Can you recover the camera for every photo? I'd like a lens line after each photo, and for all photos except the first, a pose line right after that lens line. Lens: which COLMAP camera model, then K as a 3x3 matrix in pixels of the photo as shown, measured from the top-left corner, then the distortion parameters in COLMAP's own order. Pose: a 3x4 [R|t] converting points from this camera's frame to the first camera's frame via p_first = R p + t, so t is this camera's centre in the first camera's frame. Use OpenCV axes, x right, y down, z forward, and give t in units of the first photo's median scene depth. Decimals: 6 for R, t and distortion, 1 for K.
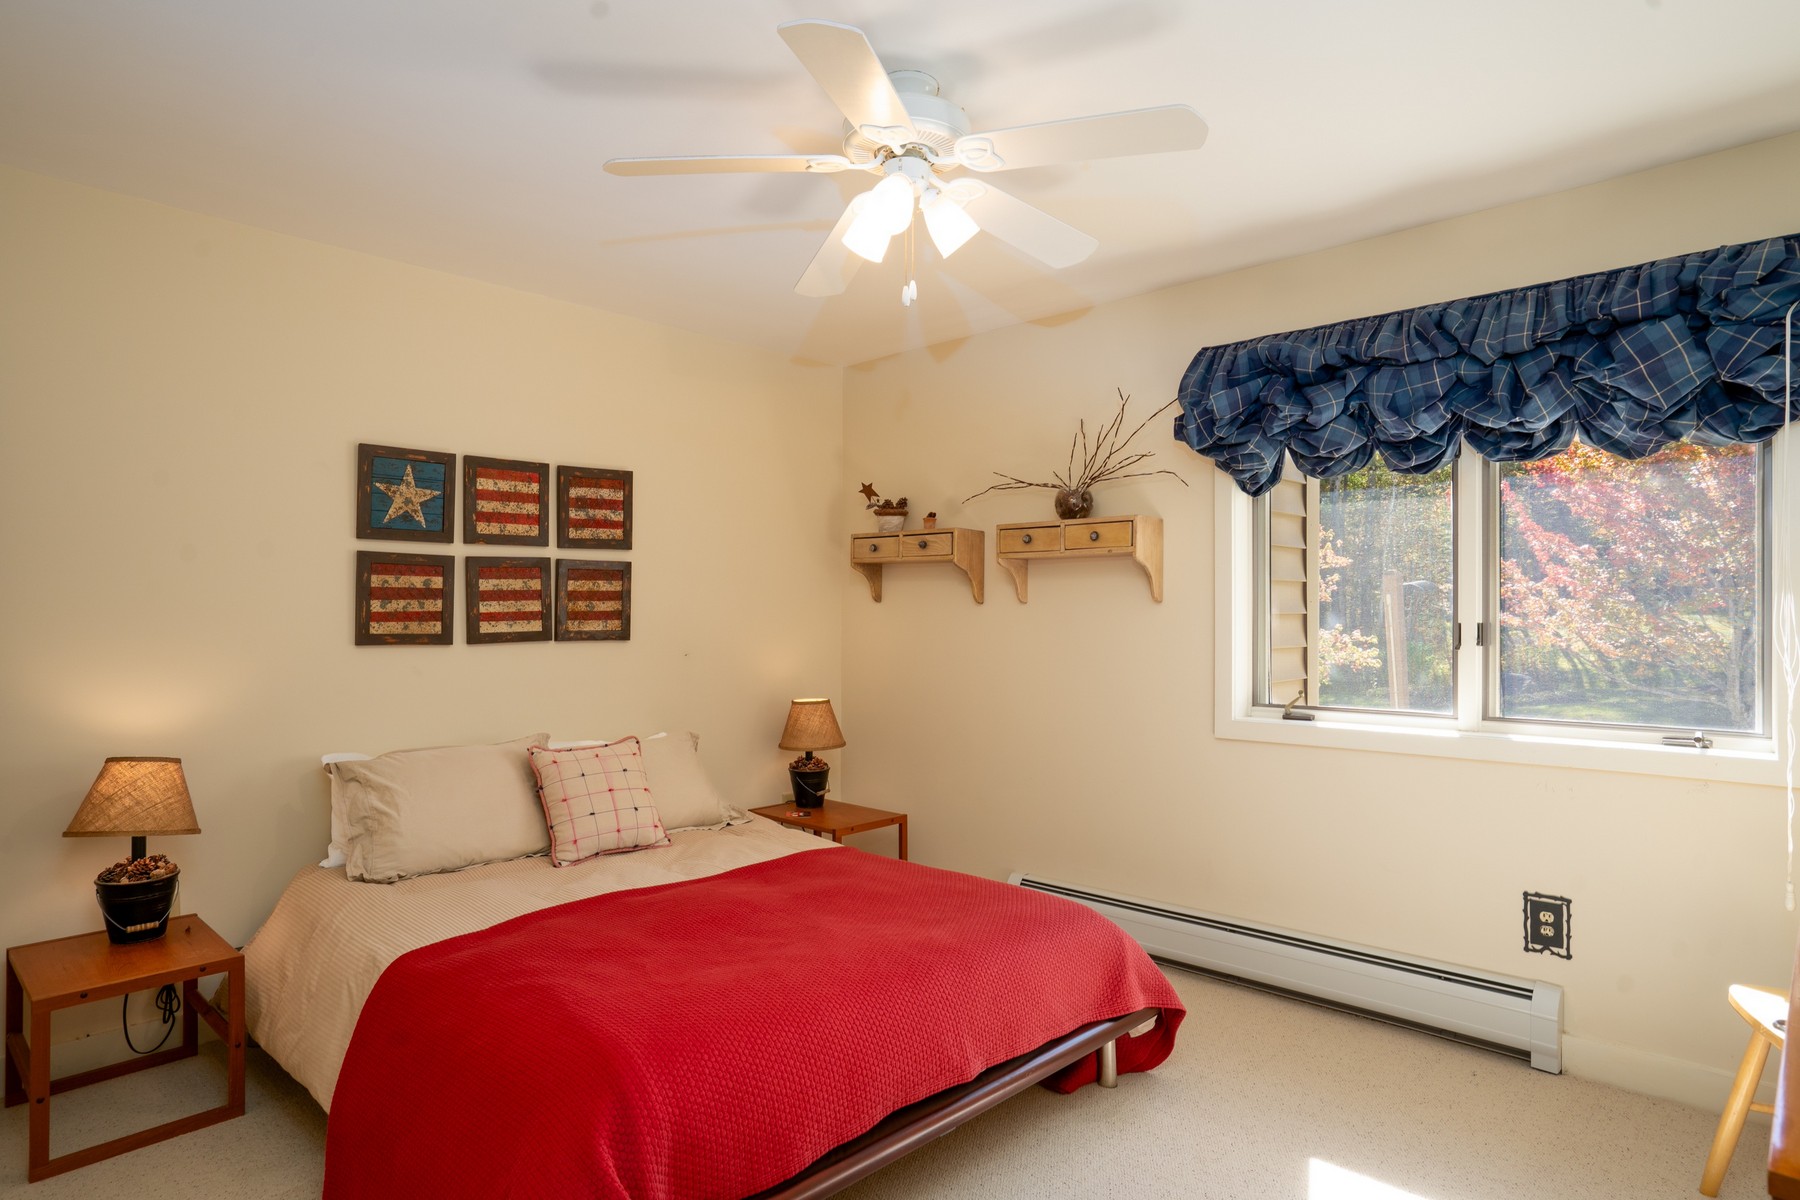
lens RADIAL K [[1017.7, 0, 900.0], [0, 1017.7, 600.0], [0, 0, 1]] dist [-0.001684, -0.000261]
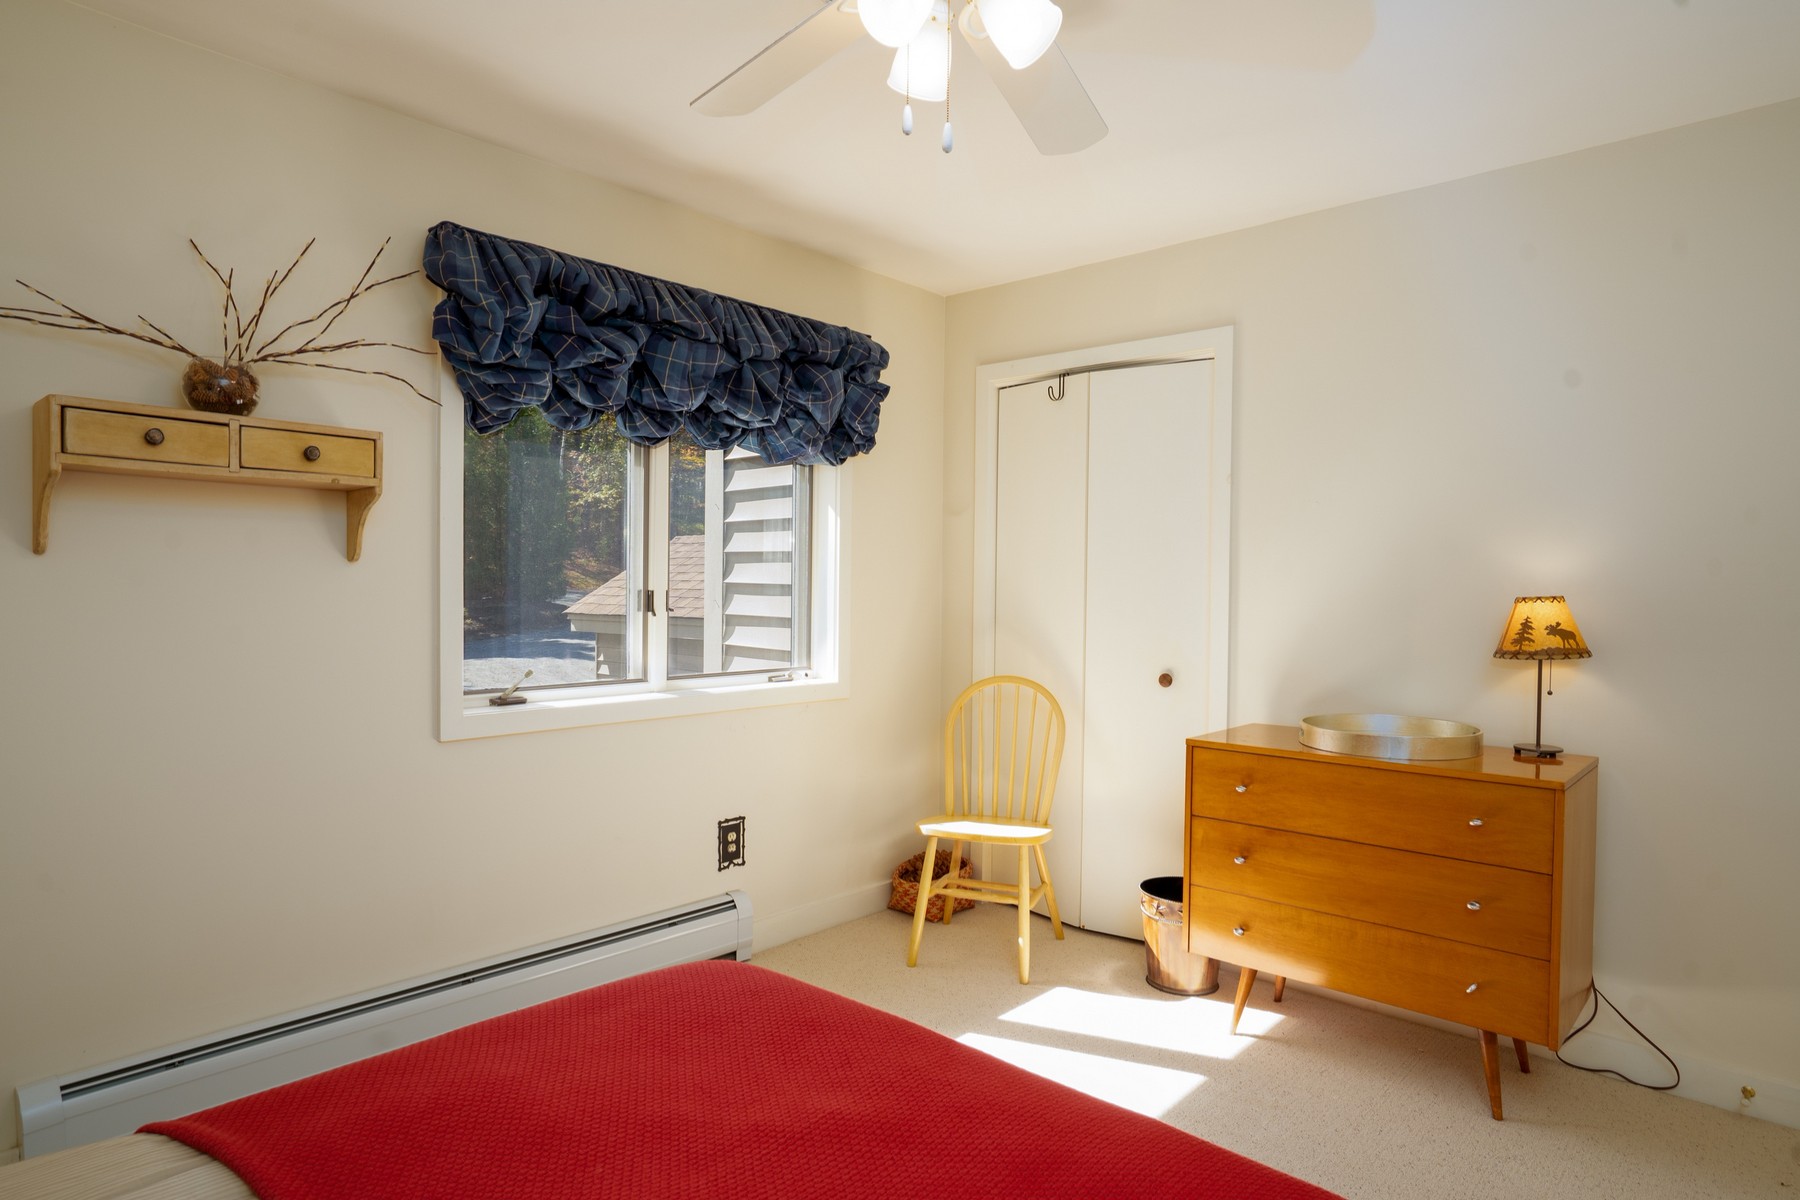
lens RADIAL K [[1017.7, 0, 900.0], [0, 1017.7, 600.0], [0, 0, 1]] dist [-0.001684, -0.000261]
pose [[-0.007401, -0.017291, 0.999823, -0.547880], [-0.027209, 0.999484, 0.017084, 0.008151], [-0.999602, -0.027078, -0.007868, 0.808941]]
